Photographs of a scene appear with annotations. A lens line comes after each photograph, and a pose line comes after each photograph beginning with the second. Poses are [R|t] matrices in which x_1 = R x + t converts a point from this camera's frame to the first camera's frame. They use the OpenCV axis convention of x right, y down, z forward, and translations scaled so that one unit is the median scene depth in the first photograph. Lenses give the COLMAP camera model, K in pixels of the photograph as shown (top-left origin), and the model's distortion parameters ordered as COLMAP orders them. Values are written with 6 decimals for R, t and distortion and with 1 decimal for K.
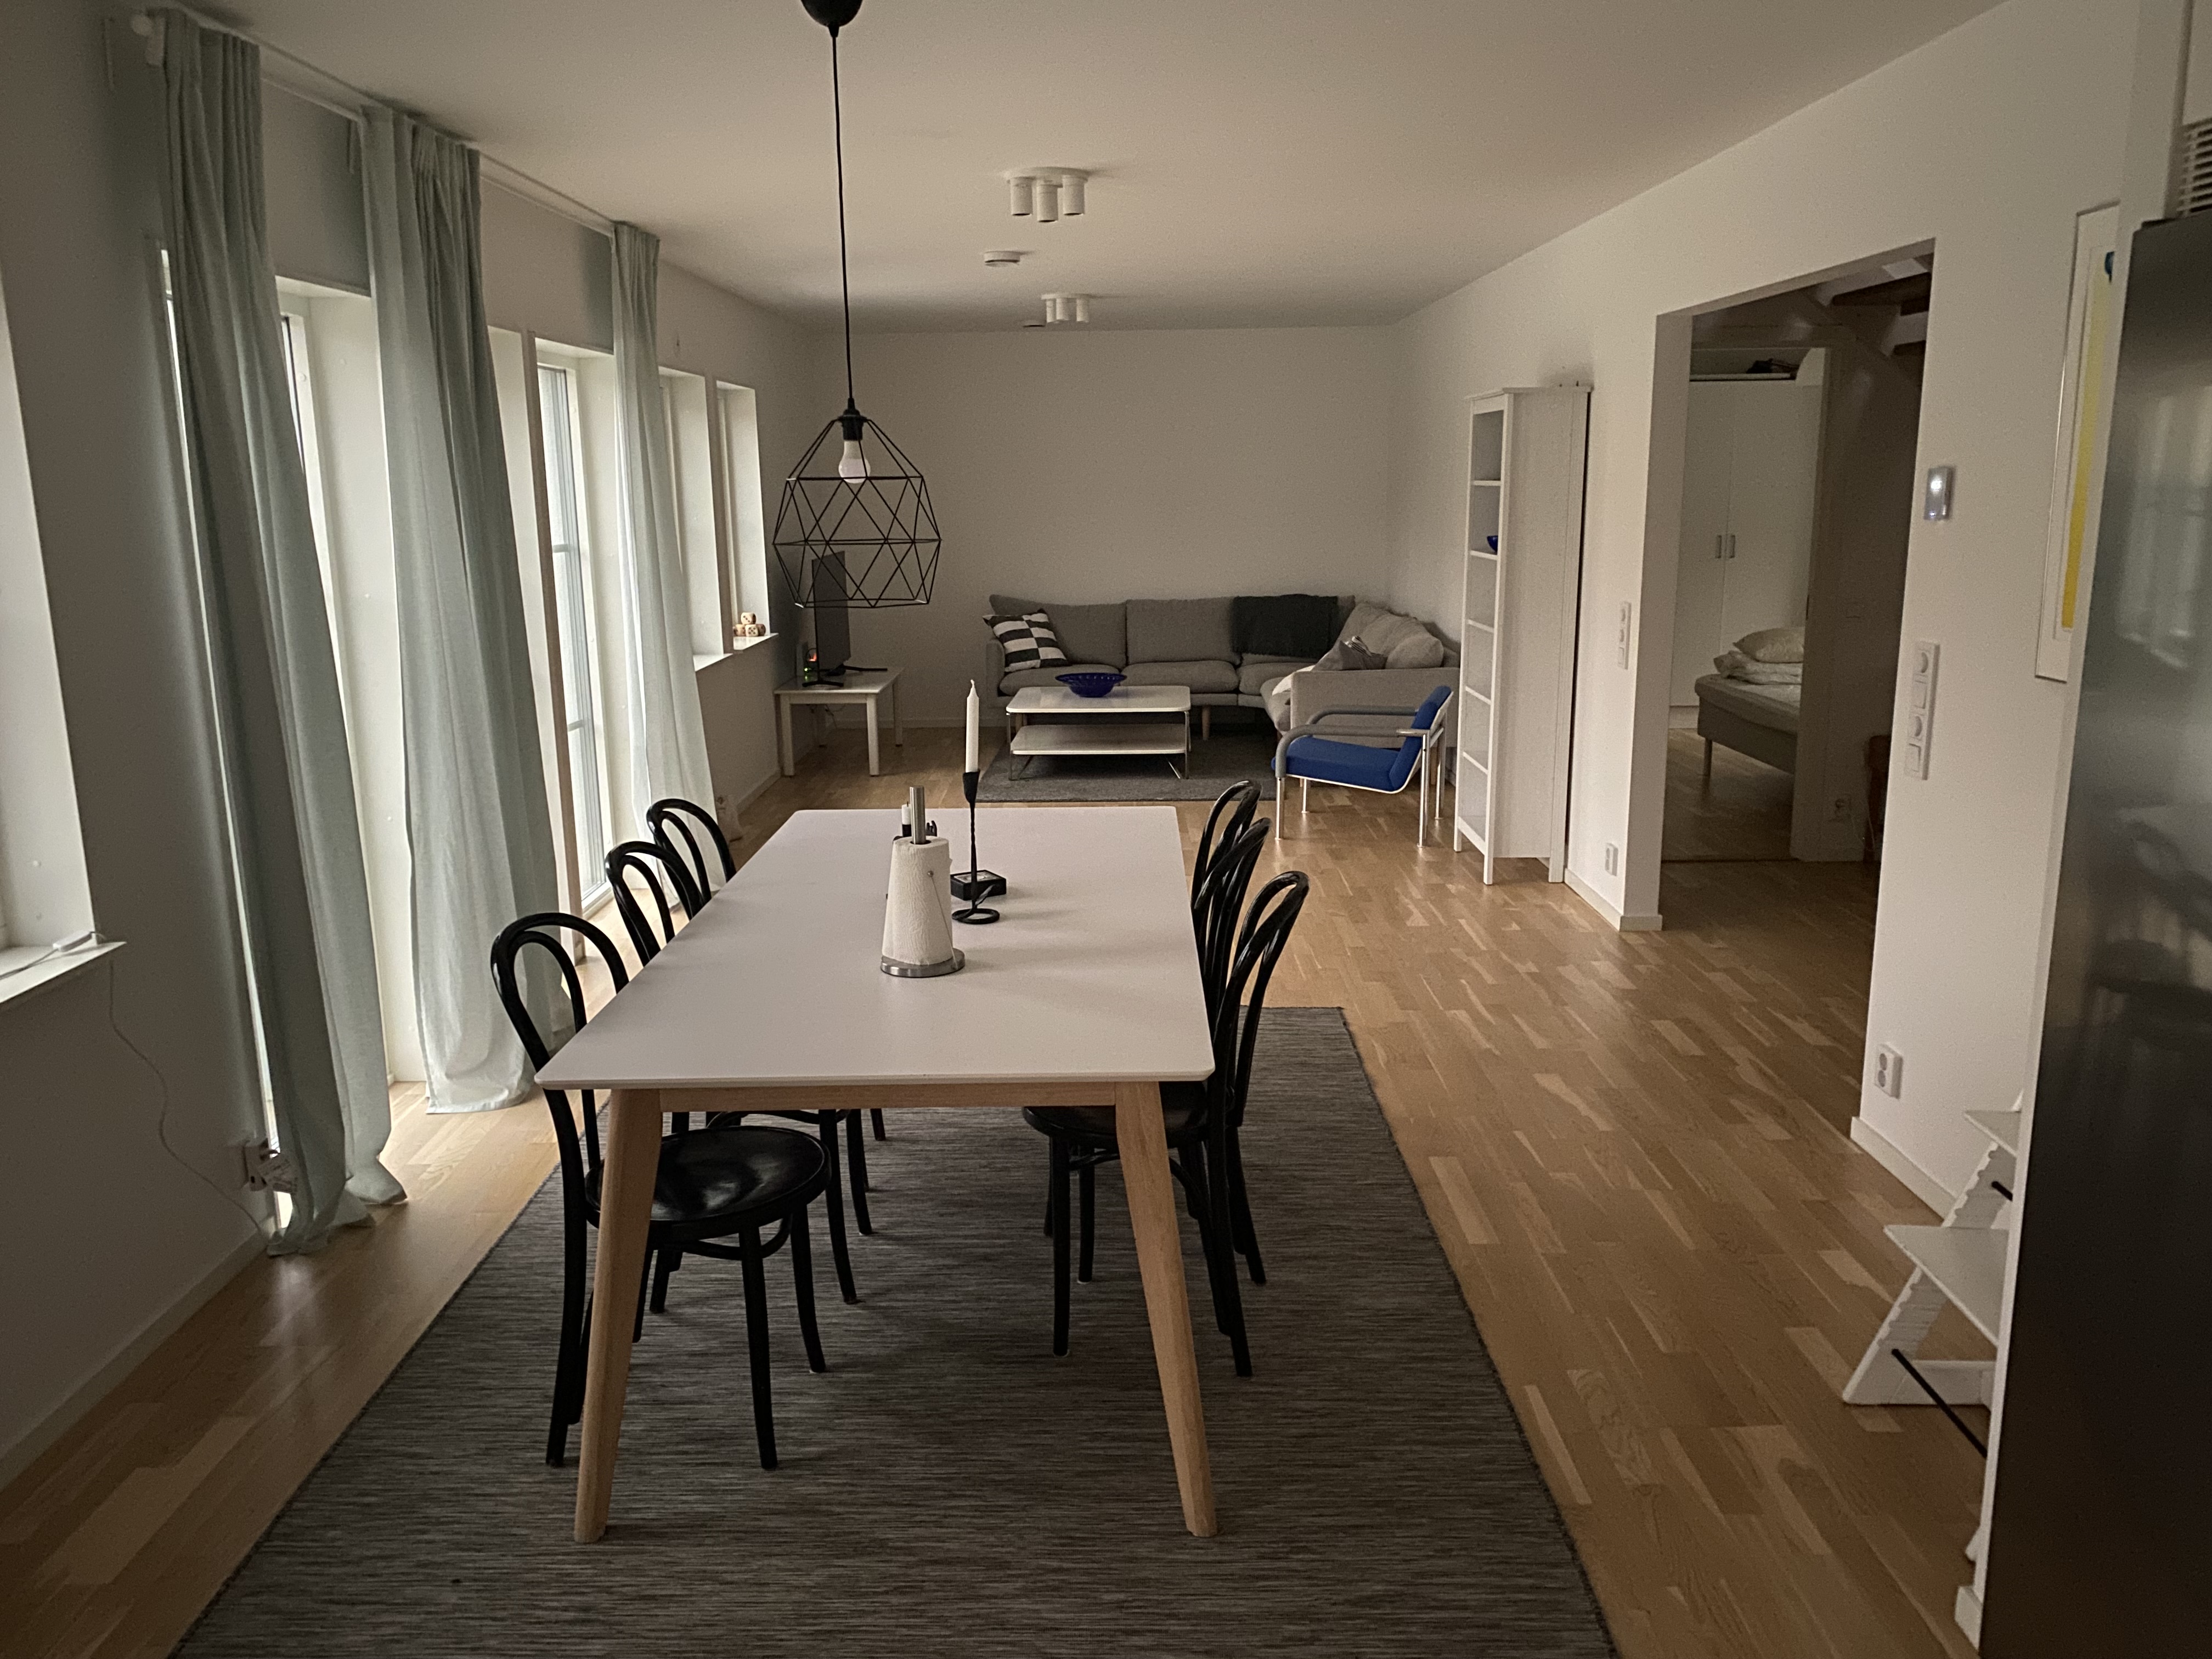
lens RADIAL K [[1693.0, 0, 1106.0], [0, 1693.0, 829.5], [0, 0, 1]] dist [0.002210, 0.000217]
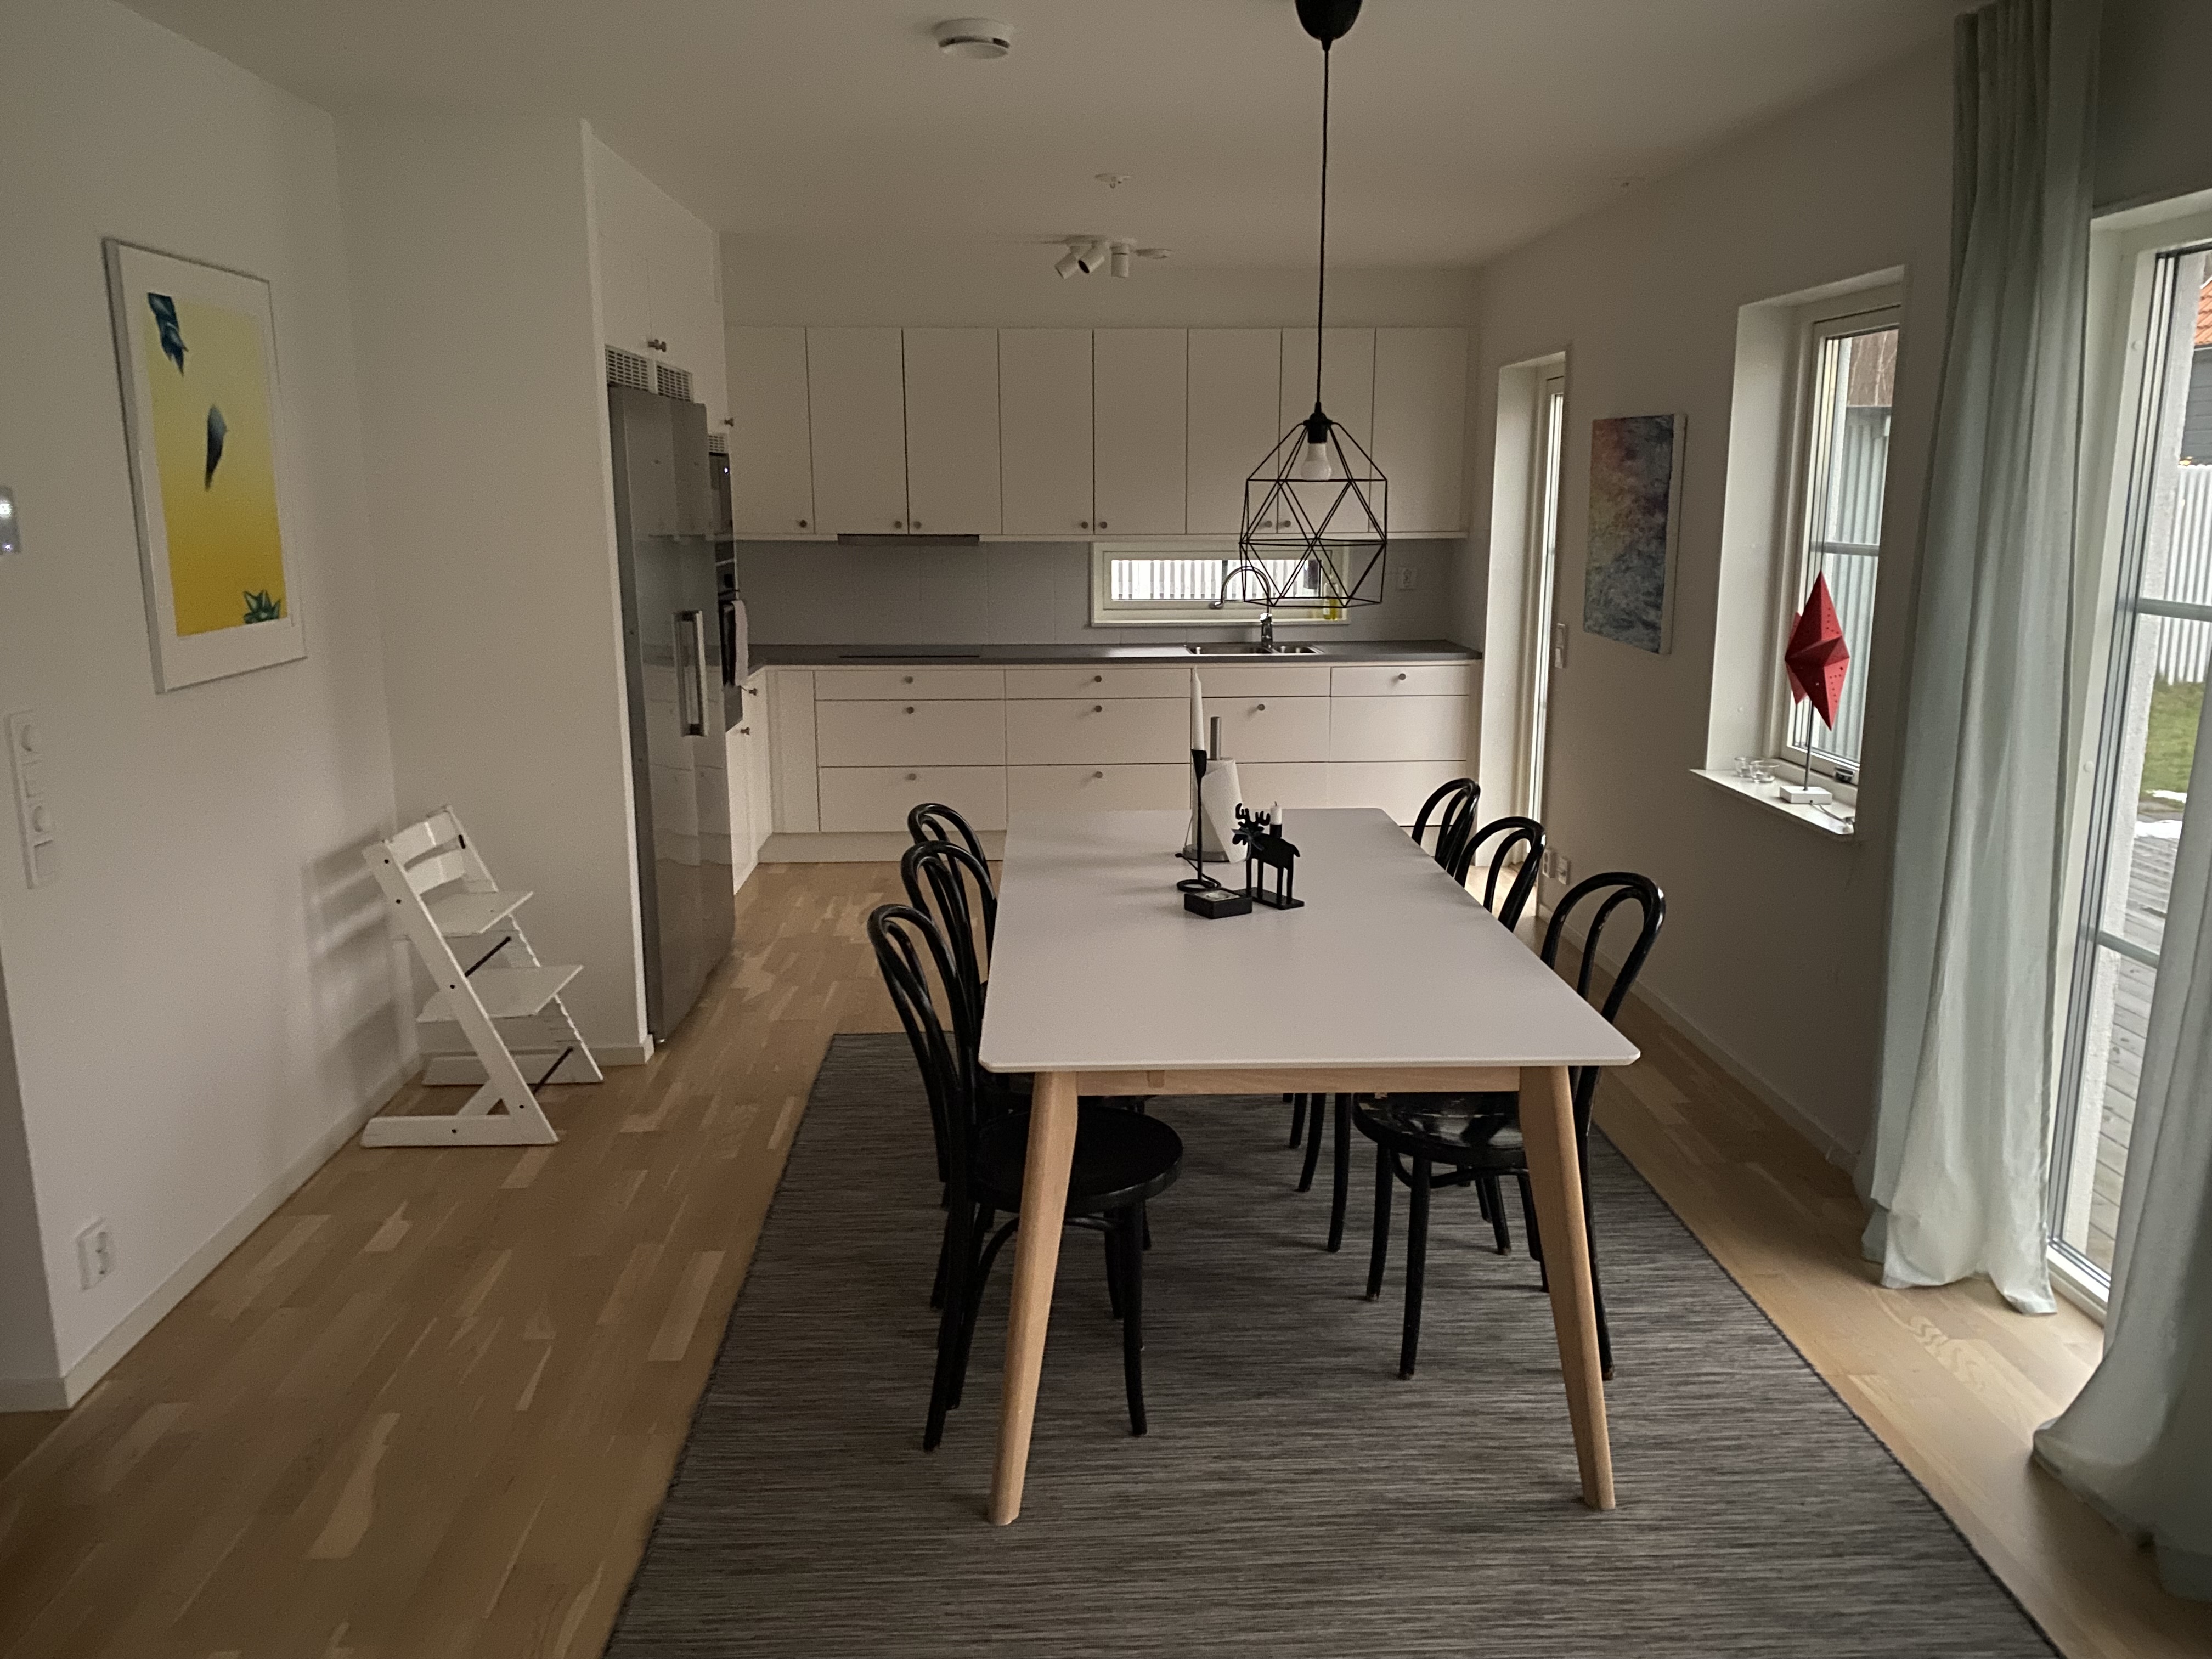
lens RADIAL K [[1693.0, 0, 1106.0], [0, 1693.0, 829.5], [0, 0, 1]] dist [0.002210, 0.000217]
pose [[-0.999205, 0.023553, -0.032152, 0.014369], [0.008532, 0.914406, 0.404708, -0.387979], [0.038932, 0.404112, -0.913881, 1.818110]]
